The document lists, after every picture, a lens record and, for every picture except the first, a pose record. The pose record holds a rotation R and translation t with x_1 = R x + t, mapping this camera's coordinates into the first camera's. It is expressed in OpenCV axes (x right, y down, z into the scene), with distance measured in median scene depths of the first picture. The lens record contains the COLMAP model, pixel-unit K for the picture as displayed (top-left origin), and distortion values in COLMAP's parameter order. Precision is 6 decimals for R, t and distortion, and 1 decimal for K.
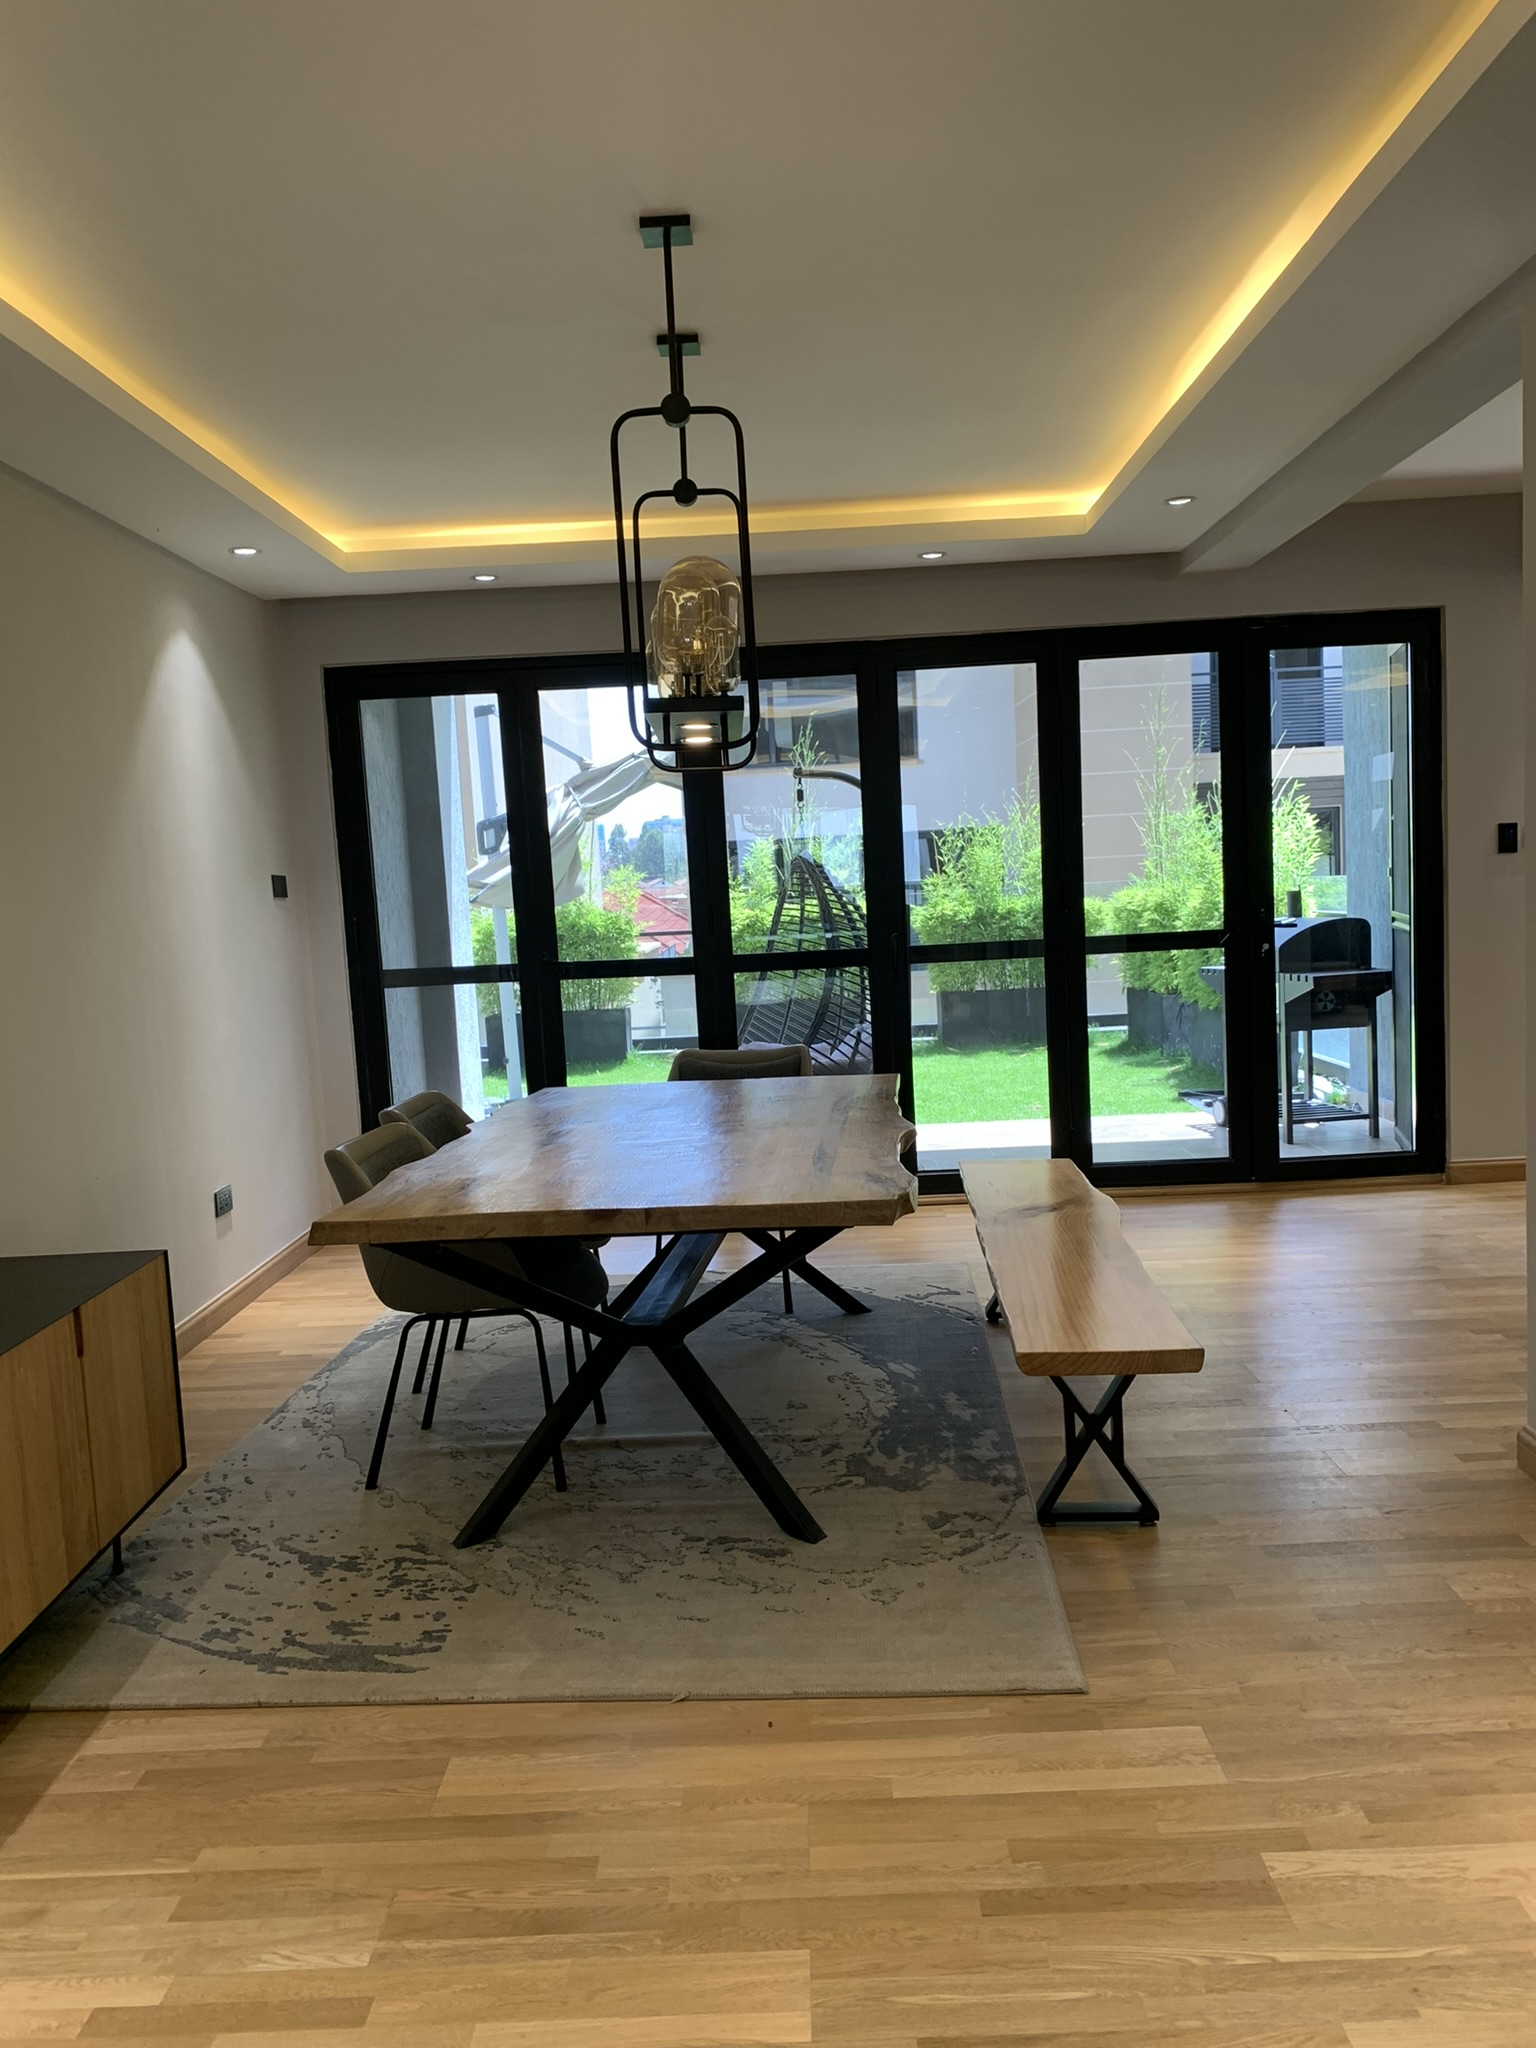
lens RADIAL K [[1565.8, 0, 819.2], [0, 1565.8, 1055.3], [0, 0, 1]] dist [-0.027336, -0.007839]
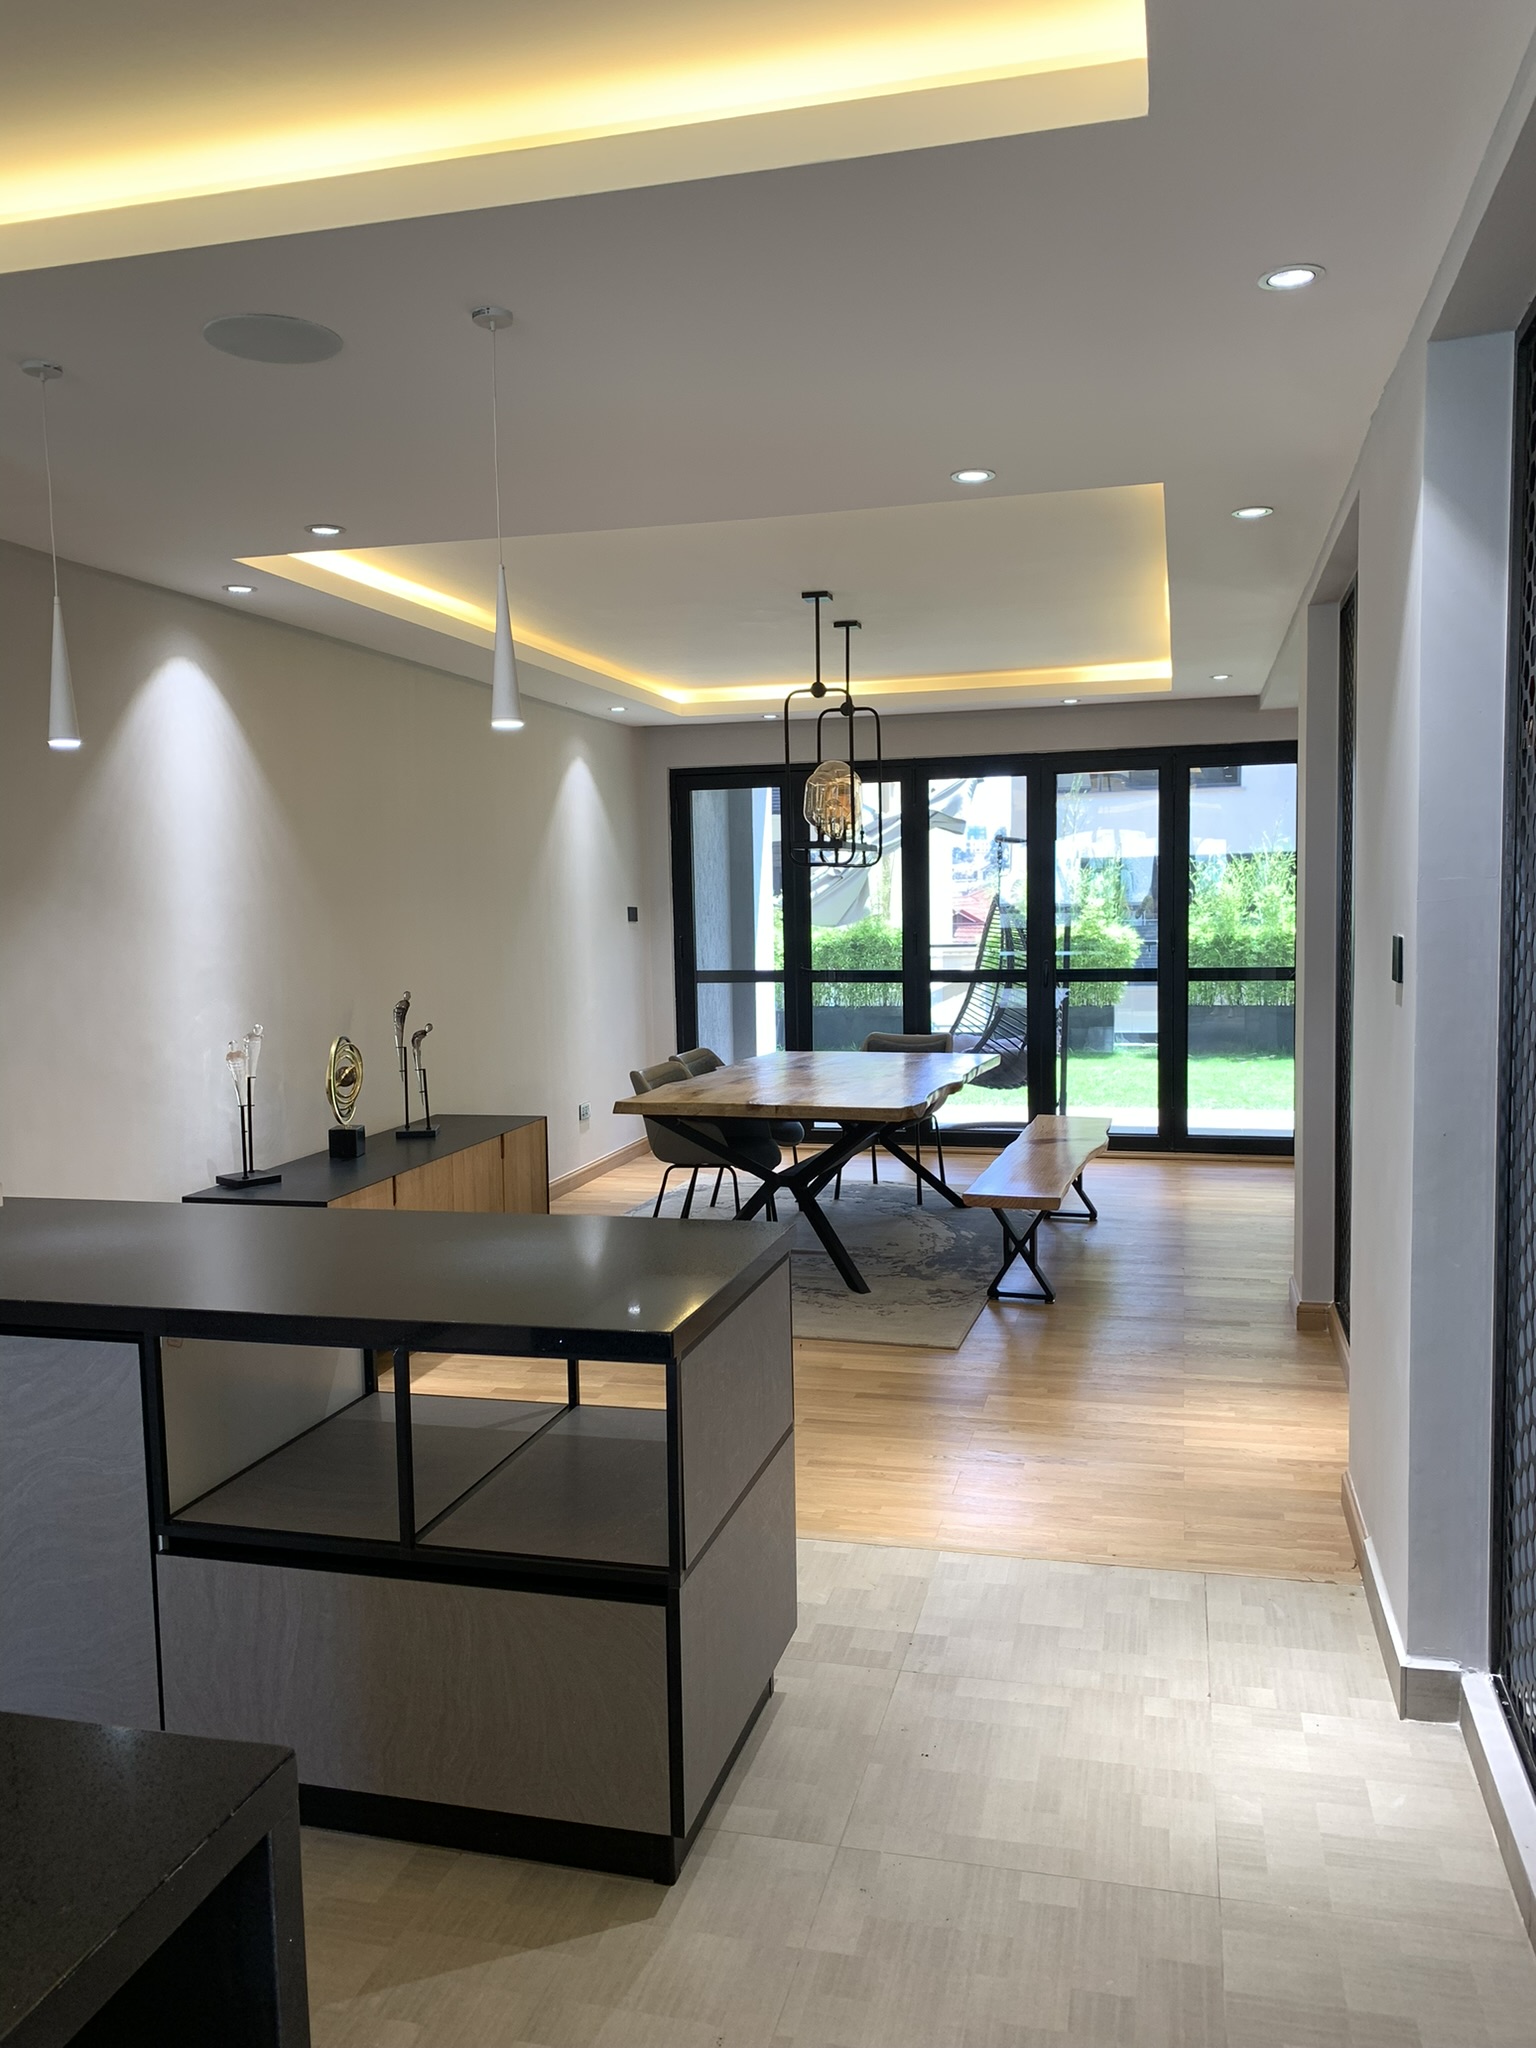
lens RADIAL K [[1565.8, 0, 774.6], [0, 1565.8, 1025.3], [0, 0, 1]] dist [-0.027336, -0.007839]
pose [[0.963328, 0.048211, -0.263961, 0.231262], [-0.053646, 0.998470, -0.013417, 0.016193], [0.262911, 0.027085, 0.964440, -0.513504]]
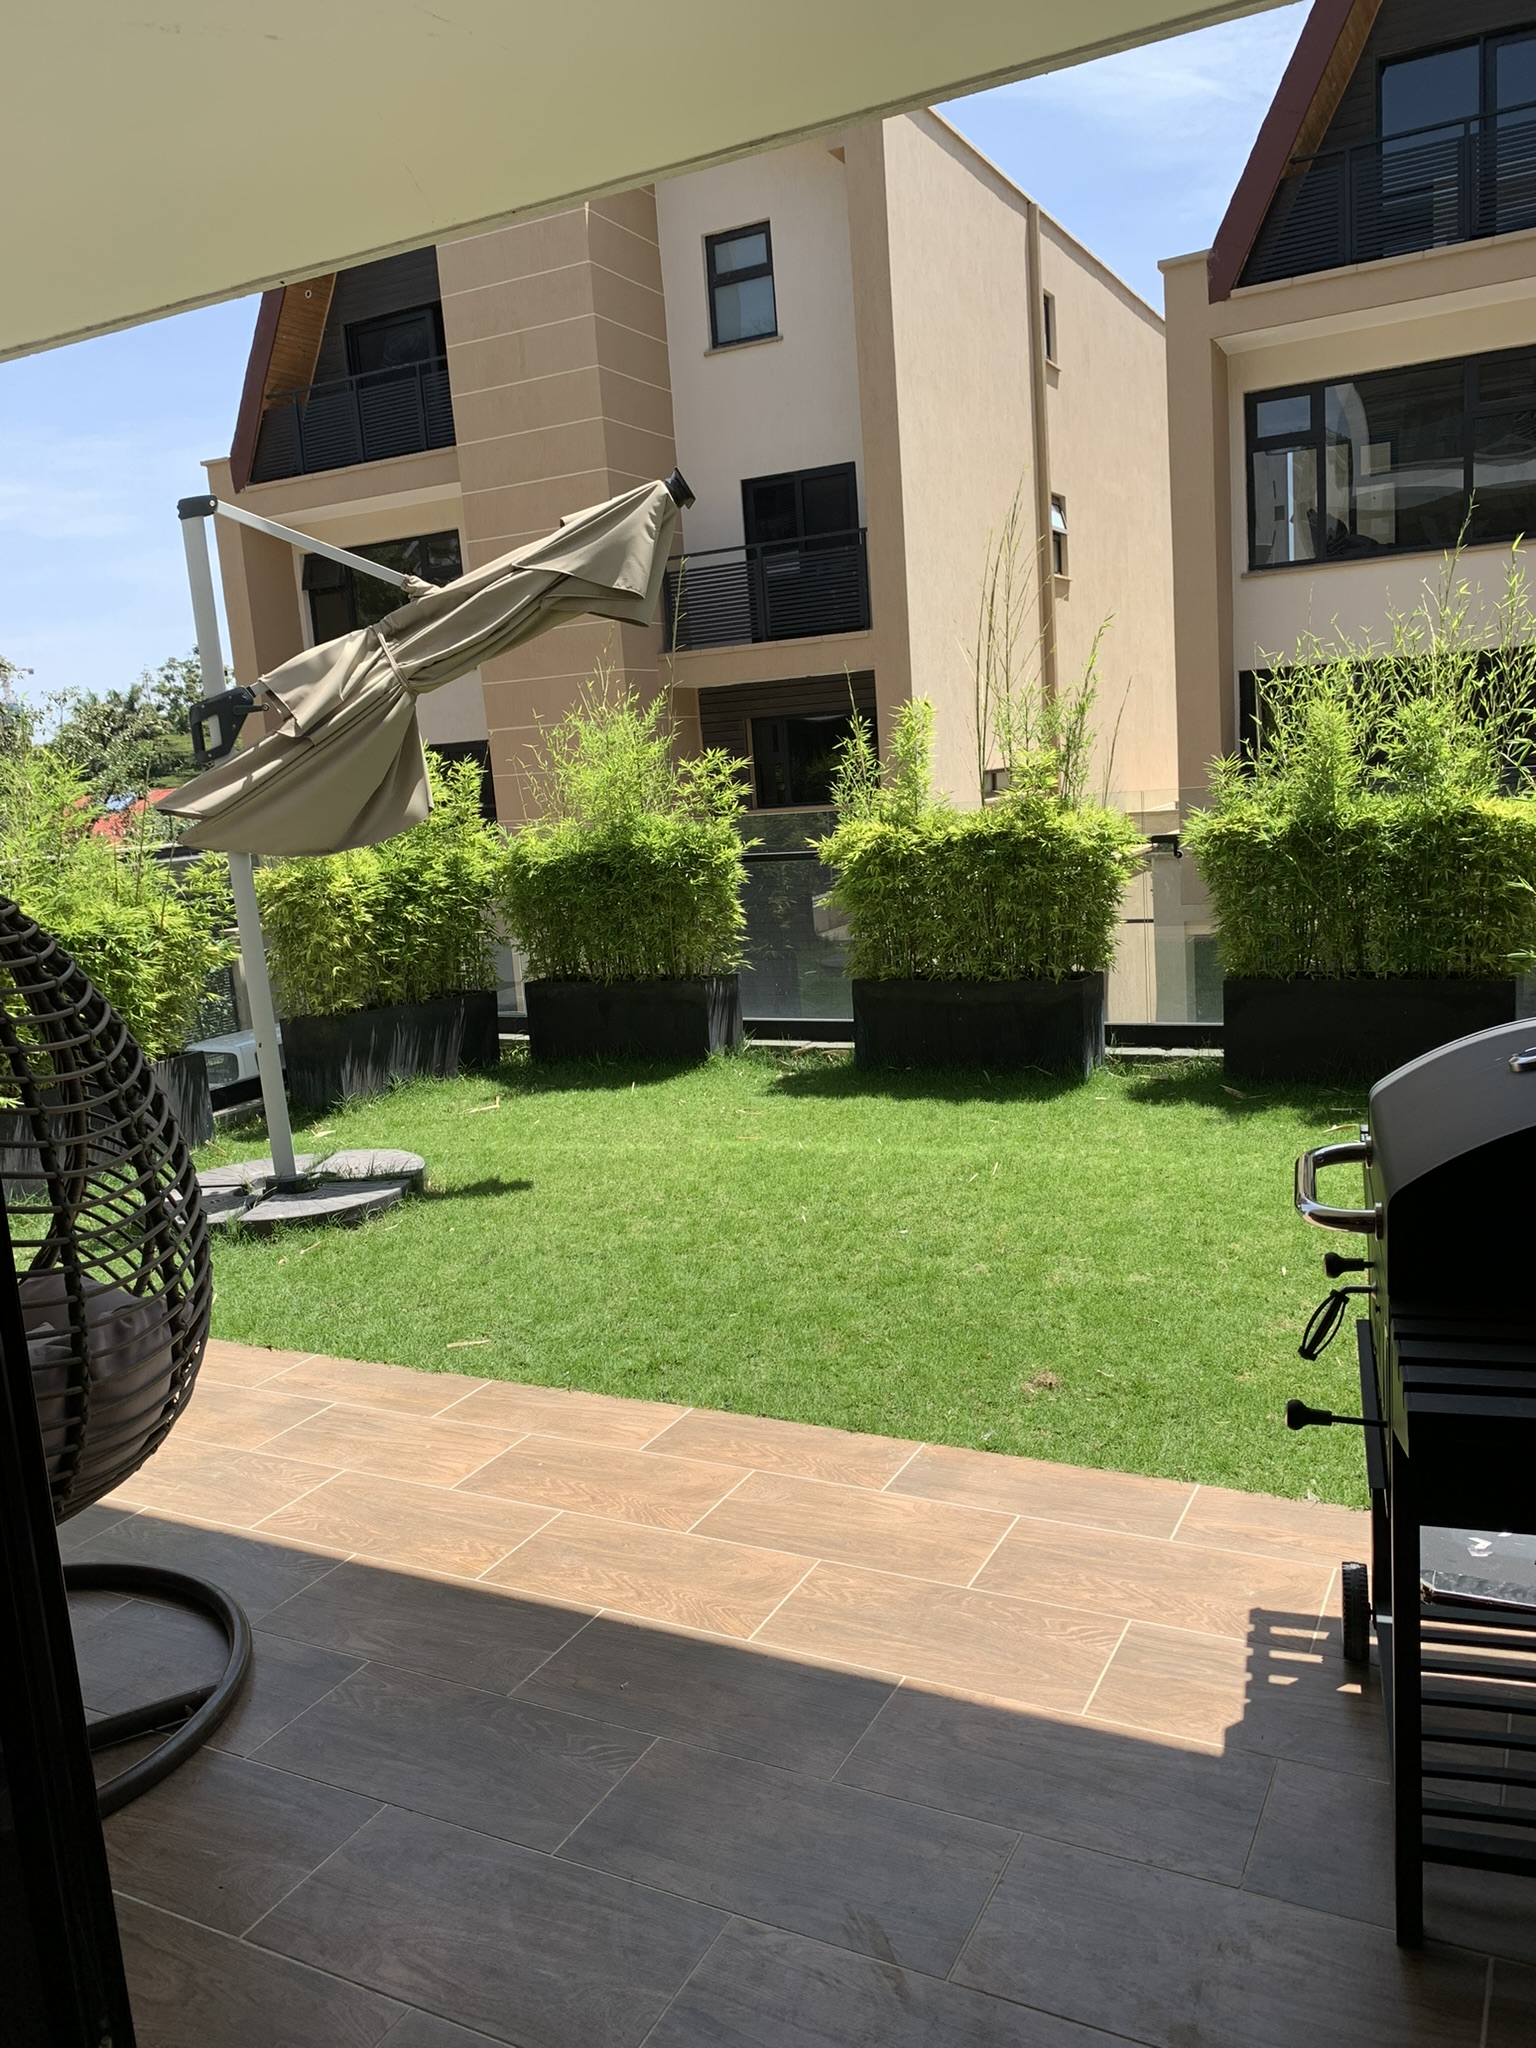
lens RADIAL K [[1565.8, 0, 767.6], [0, 1565.8, 1020.6], [0, 0, 1]] dist [-0.027336, -0.007839]
pose [[0.878700, 0.068598, -0.472421, 0.480373], [-0.025618, 0.994972, 0.096825, -0.179652], [0.476687, -0.072978, 0.876039, 1.117638]]
